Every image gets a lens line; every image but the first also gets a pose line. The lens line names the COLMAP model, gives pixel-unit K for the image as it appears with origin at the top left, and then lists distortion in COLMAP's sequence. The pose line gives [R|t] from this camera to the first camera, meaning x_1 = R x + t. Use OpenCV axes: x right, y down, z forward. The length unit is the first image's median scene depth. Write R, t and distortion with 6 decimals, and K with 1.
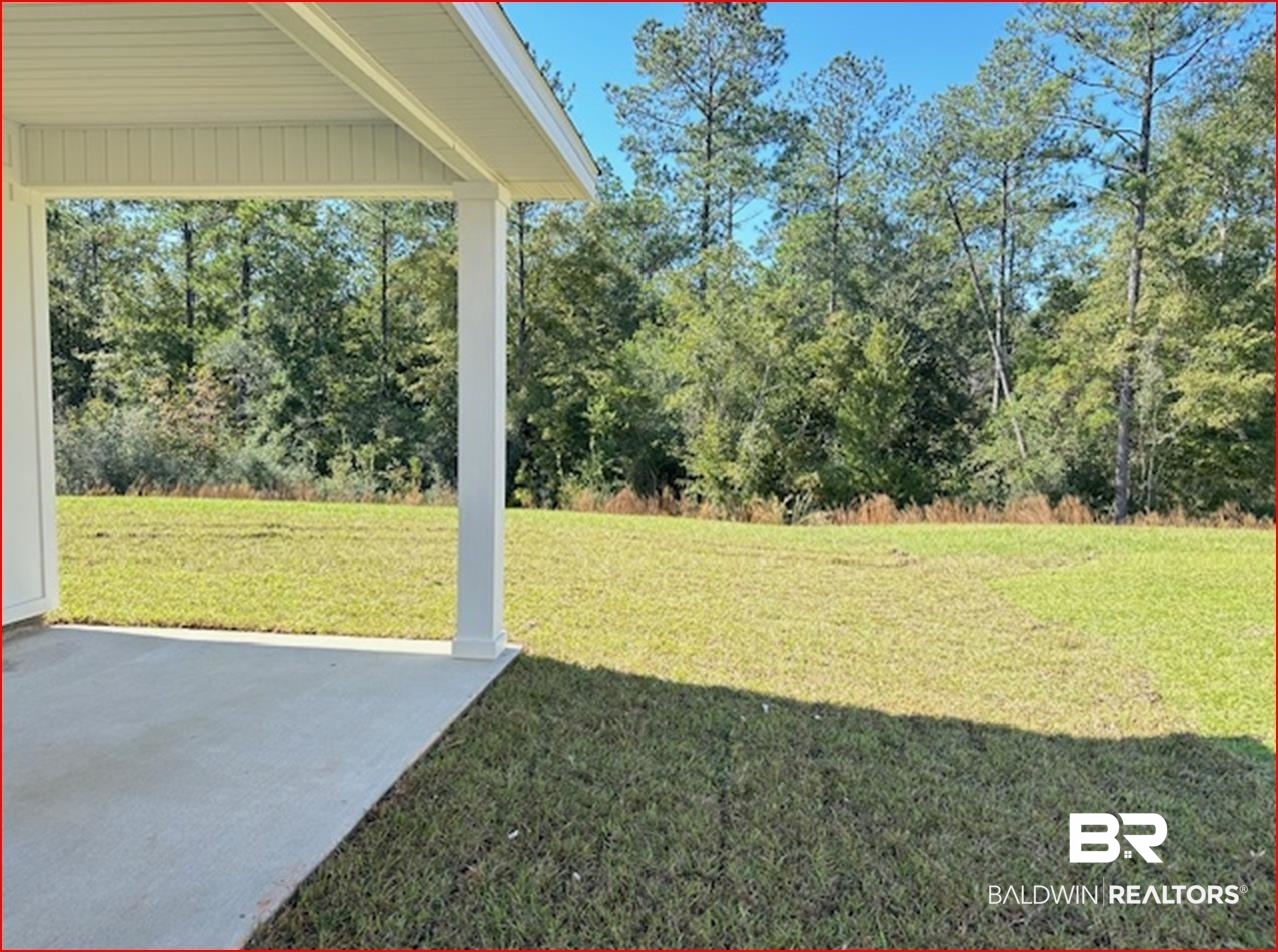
lens RADIAL K [[897.4, 0, 632.6], [0, 897.4, 517.8], [0, 0, 1]] dist [0.010223, -0.015166]
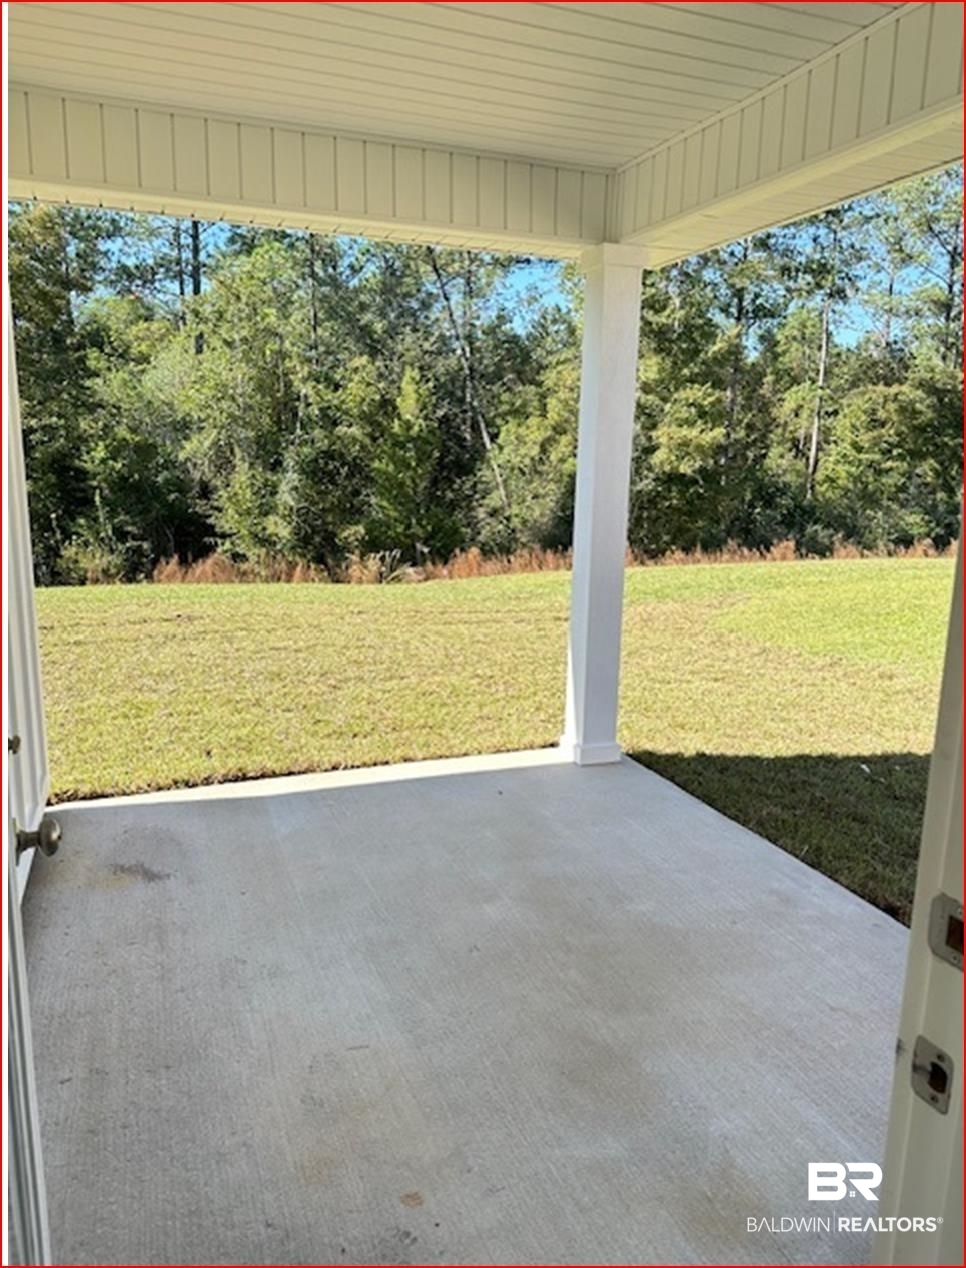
lens RADIAL K [[911.4, 0, 481.0], [0, 911.4, 642.5], [0, 0, 1]] dist [0.069761, -0.000912]
pose [[0.883860, -0.095843, 0.457827, -0.157768], [0.055683, 0.993382, 0.100458, -0.016481], [-0.464425, -0.063297, 0.883348, 0.044987]]
